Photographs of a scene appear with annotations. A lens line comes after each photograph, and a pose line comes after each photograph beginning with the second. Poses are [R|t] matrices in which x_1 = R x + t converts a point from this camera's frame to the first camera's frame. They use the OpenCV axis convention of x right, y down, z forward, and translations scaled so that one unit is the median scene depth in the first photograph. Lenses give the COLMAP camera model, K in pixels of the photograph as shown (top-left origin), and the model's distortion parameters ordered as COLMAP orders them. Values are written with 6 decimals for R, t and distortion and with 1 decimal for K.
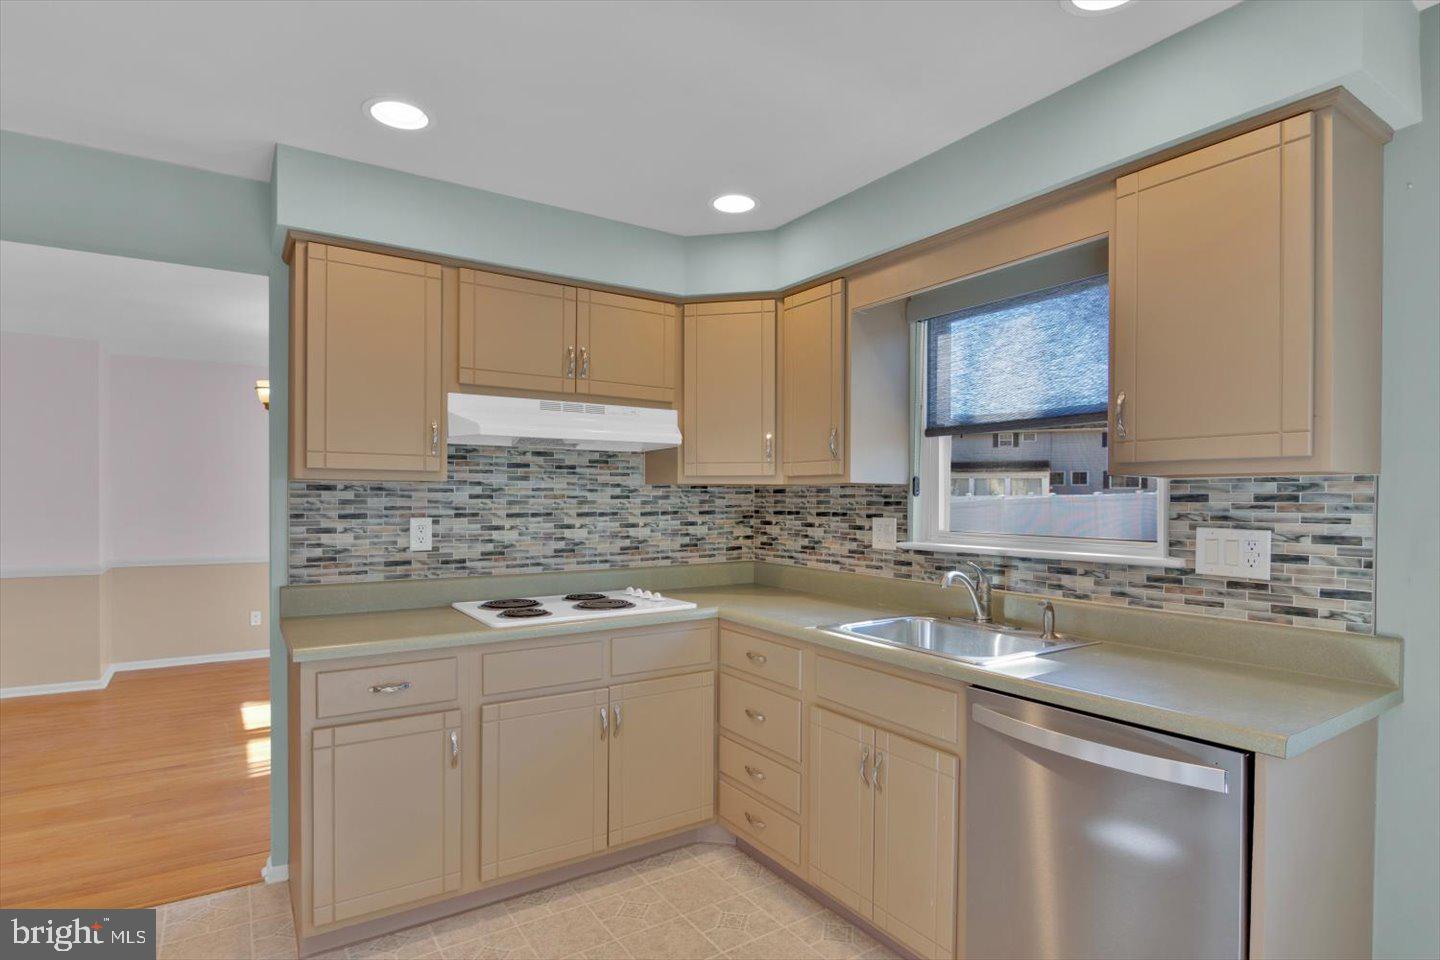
lens RADIAL K [[735.3, 0, 709.5], [0, 735.3, 506.0], [0, 0, 1]] dist [-0.009380, -0.006029]
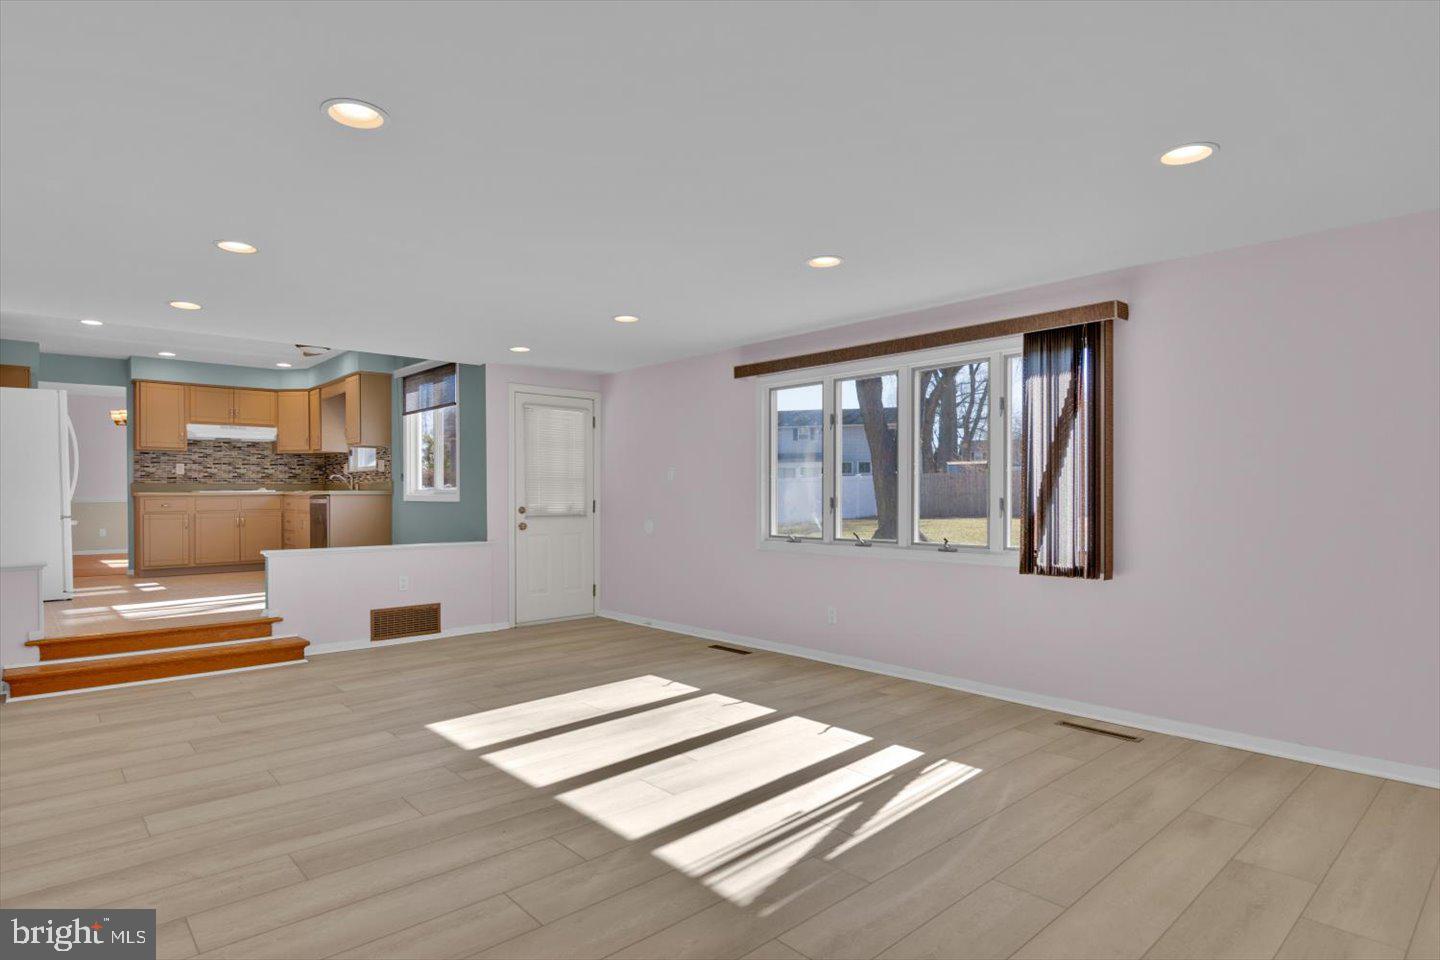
lens RADIAL K [[735.3, 0, 688.4], [0, 735.3, 500.2], [0, 0, 1]] dist [-0.009380, -0.006029]
pose [[0.988187, -0.010269, 0.152906, 1.262652], [0.009898, 0.999946, 0.003186, 0.184400], [-0.152930, -0.001635, 0.988236, -2.391973]]
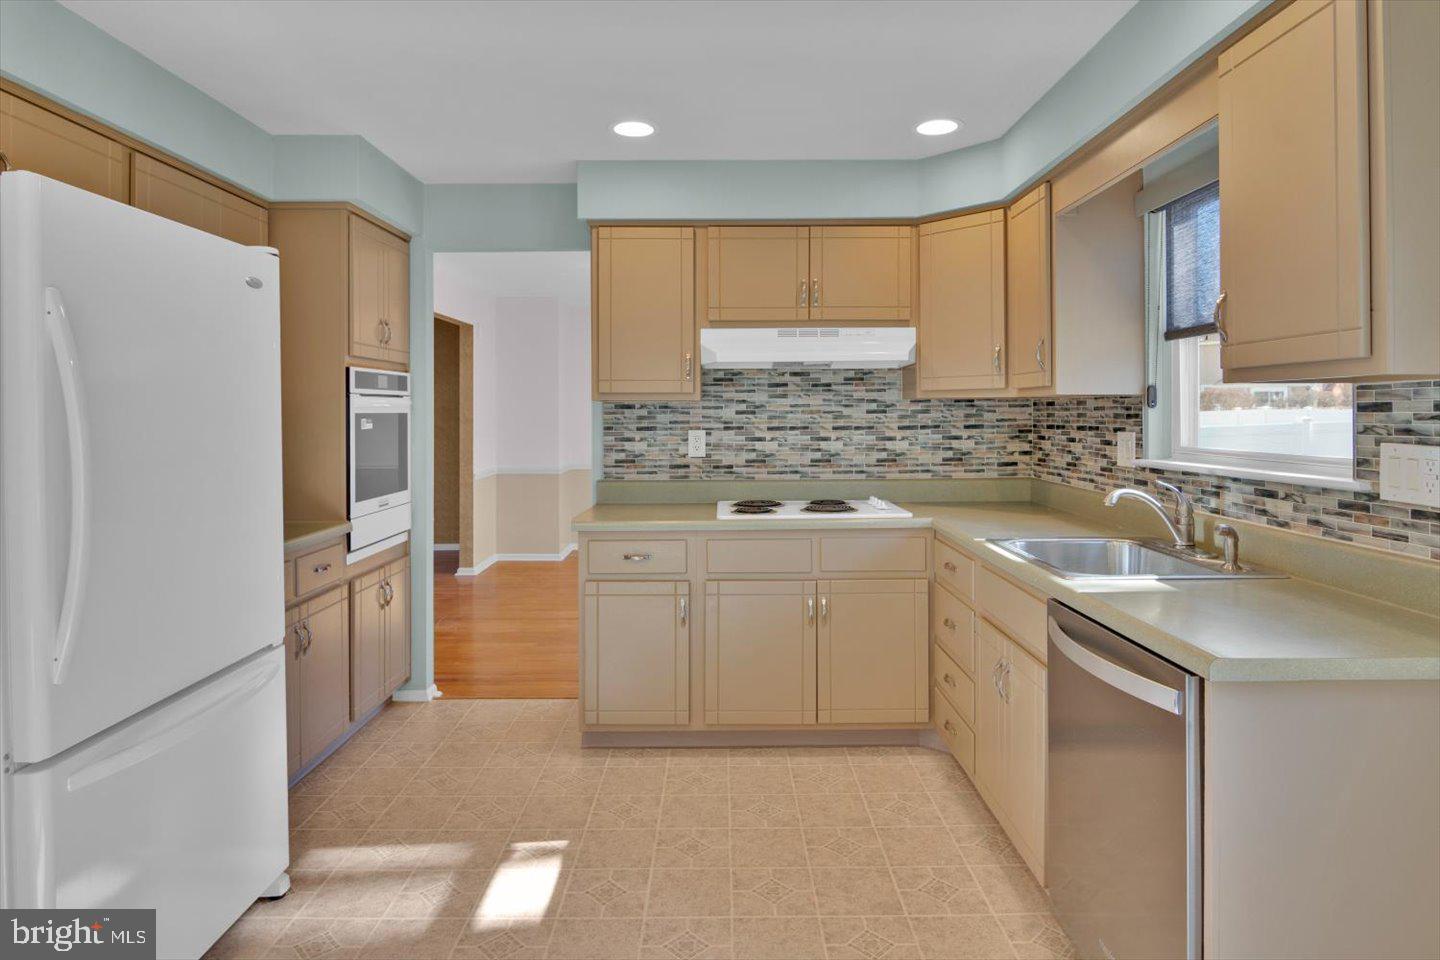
lens RADIAL K [[811.3, 0, 725.9], [0, 811.3, 413.6], [0, 0, 1]] dist [-0.003585, -0.002842]
pose [[0.836669, -0.008022, -0.547650, 0.399261], [0.002229, 0.999934, -0.011241, 0.003834], [0.547704, 0.008184, 0.836632, -0.111692]]
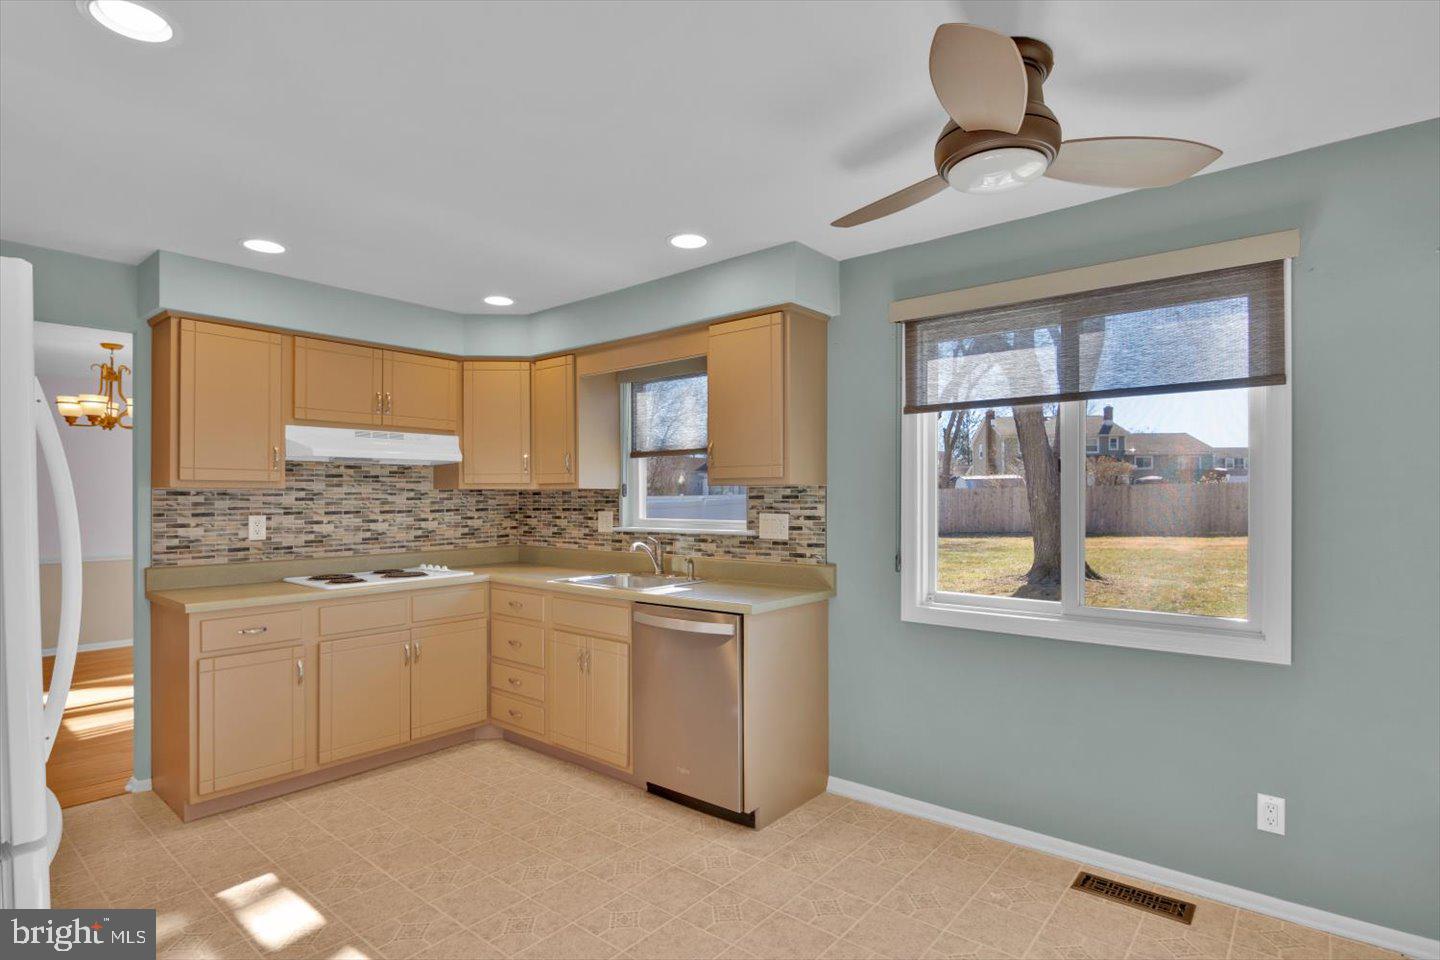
lens RADIAL K [[735.3, 0, 717.7], [0, 735.3, 494.8], [0, 0, 1]] dist [-0.009380, -0.006029]
pose [[0.955047, -0.006043, 0.296393, 0.013436], [0.010381, 0.999861, -0.013065, 0.004577], [-0.296273, 0.015555, 0.954977, -0.533535]]
